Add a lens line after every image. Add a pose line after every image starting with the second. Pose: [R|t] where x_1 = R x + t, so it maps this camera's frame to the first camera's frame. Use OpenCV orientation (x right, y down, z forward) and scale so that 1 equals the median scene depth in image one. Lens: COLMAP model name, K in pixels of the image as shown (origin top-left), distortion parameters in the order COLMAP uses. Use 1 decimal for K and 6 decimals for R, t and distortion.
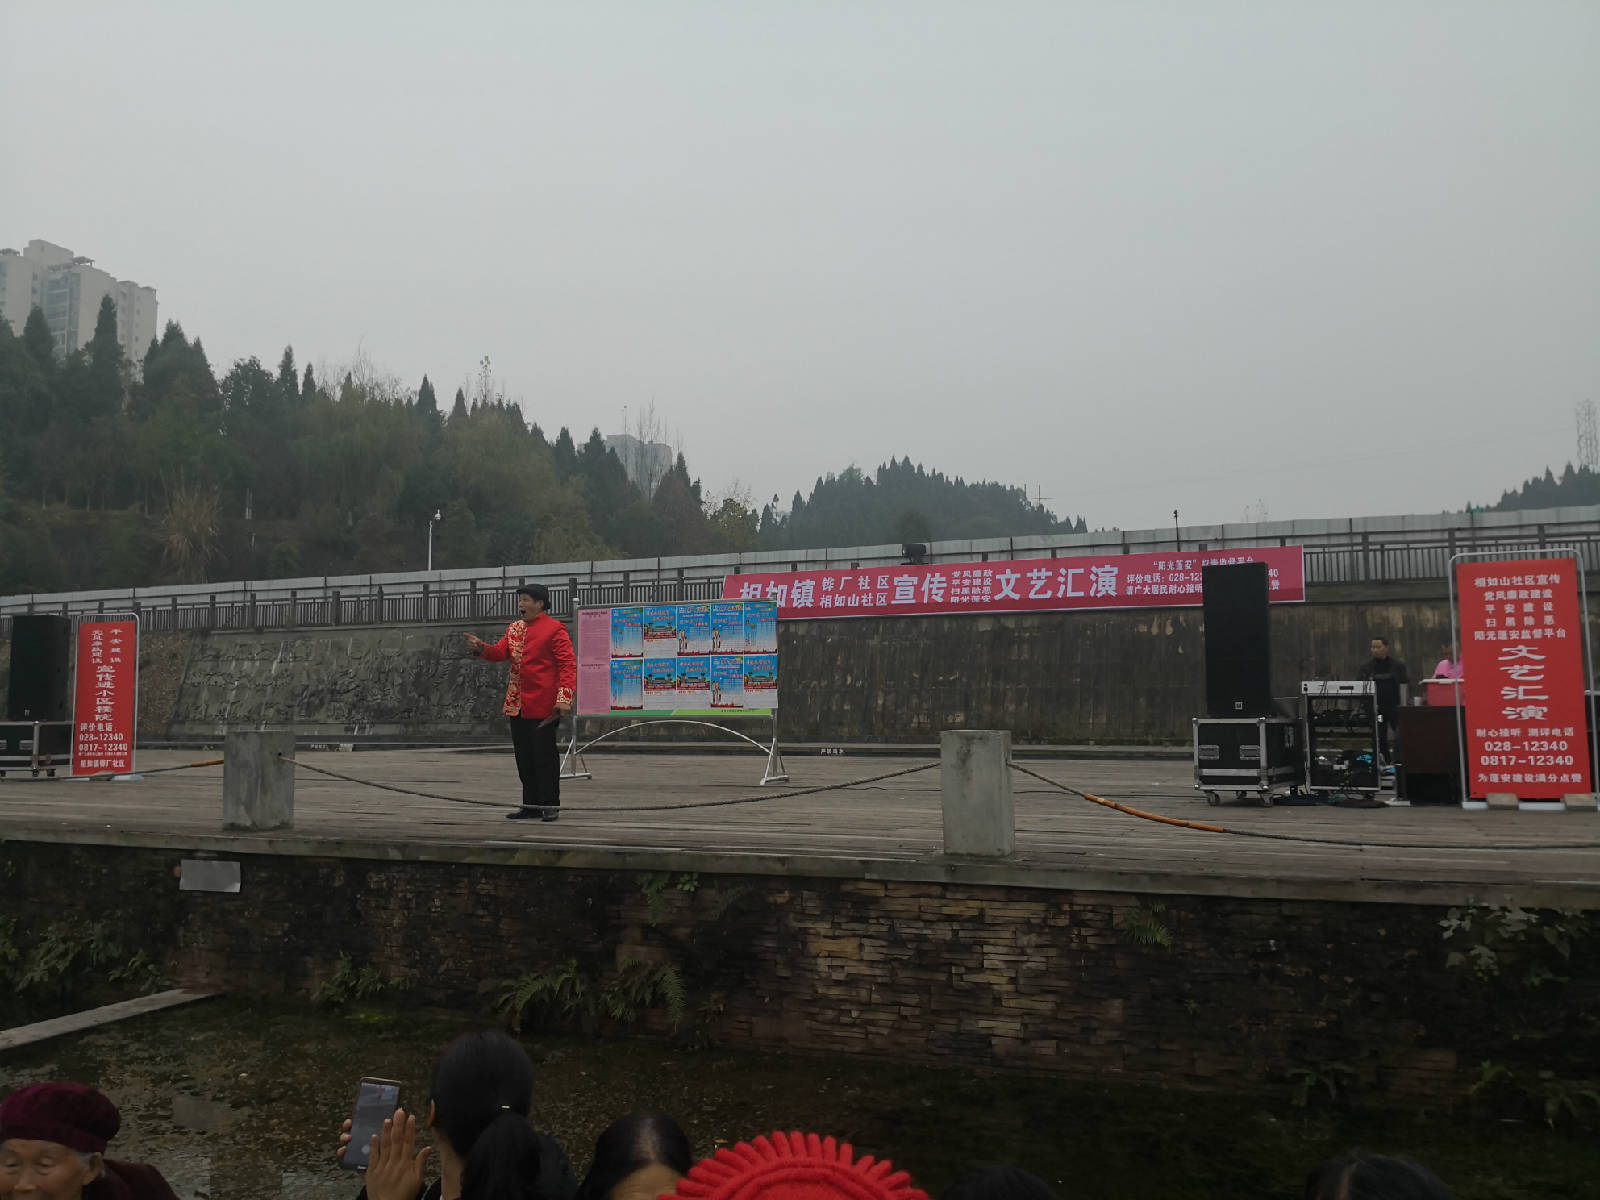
lens RADIAL K [[1303.1, 0, 800.0], [0, 1303.1, 600.0], [0, 0, 1]] dist [0.031551, -0.049010]
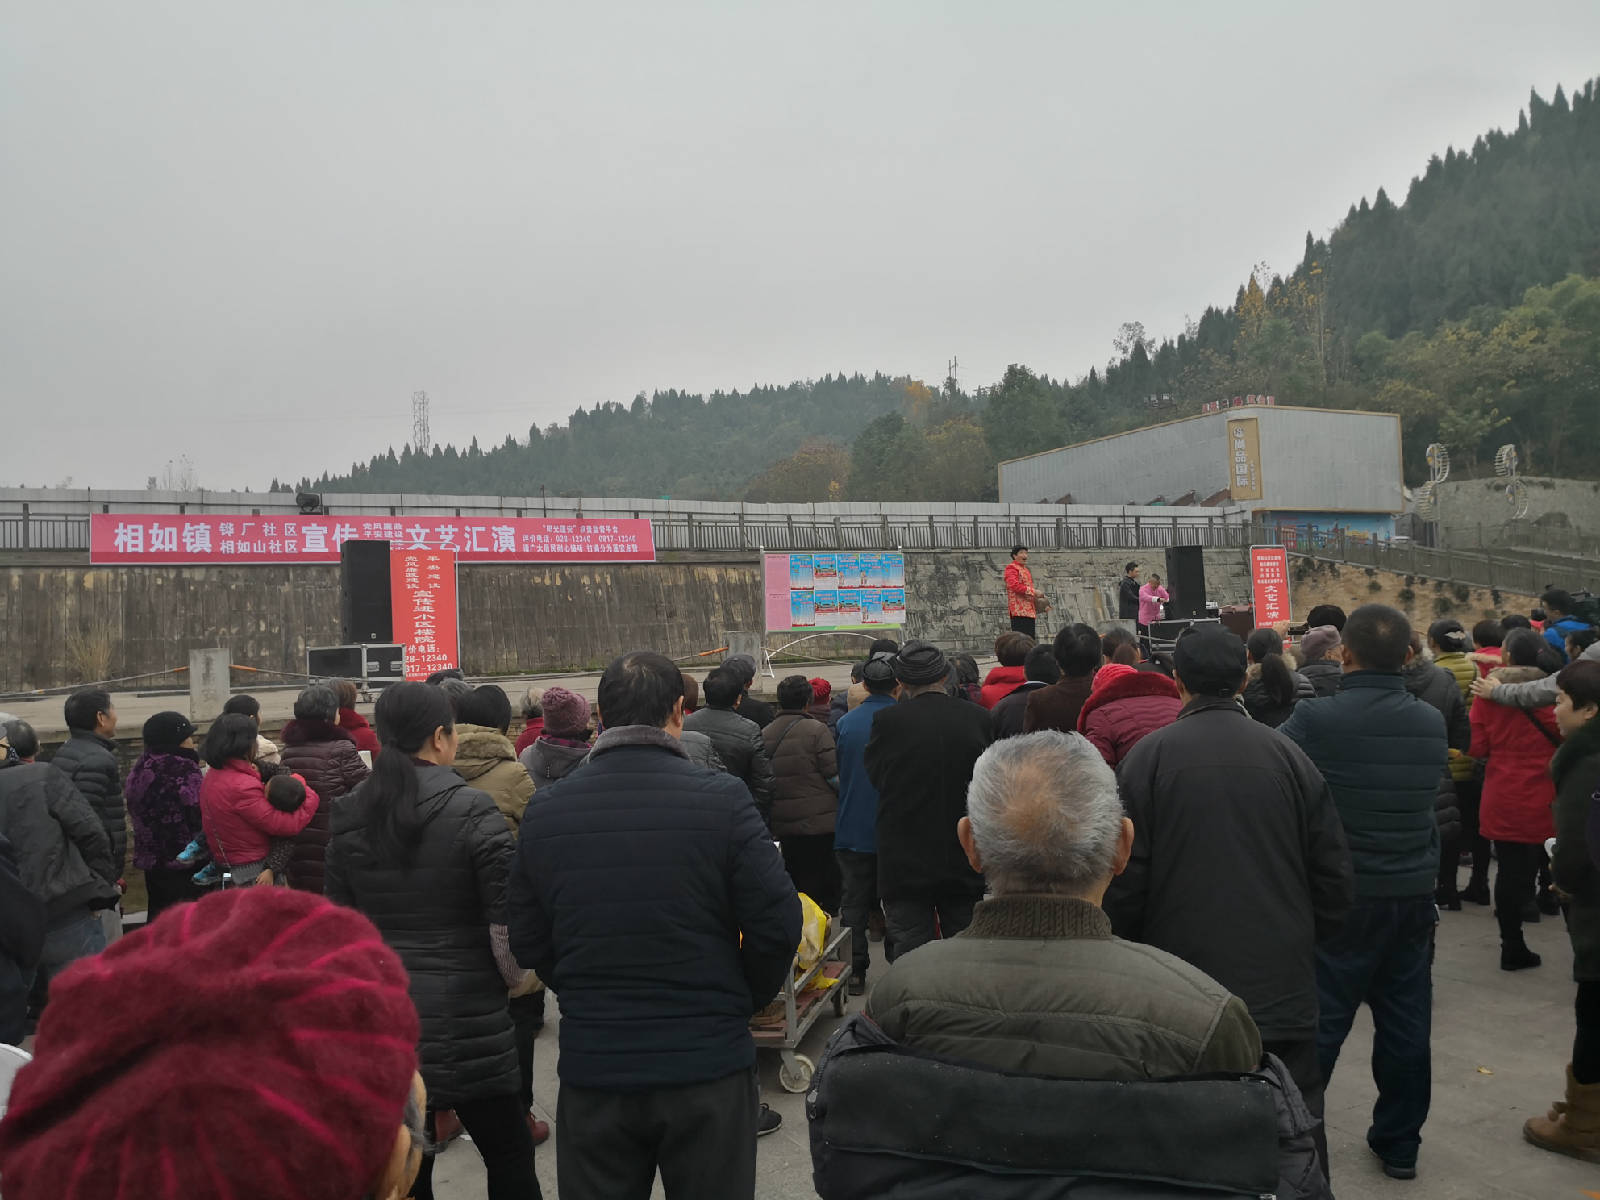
lens RADIAL K [[1303.1, 0, 800.0], [0, 1303.1, 600.0], [0, 0, 1]] dist [0.031551, -0.049010]
pose [[0.651704, 0.007751, 0.758433, -0.481795], [-0.030547, 0.999405, 0.016034, 0.013273], [-0.757858, -0.033617, 0.651553, 0.034990]]
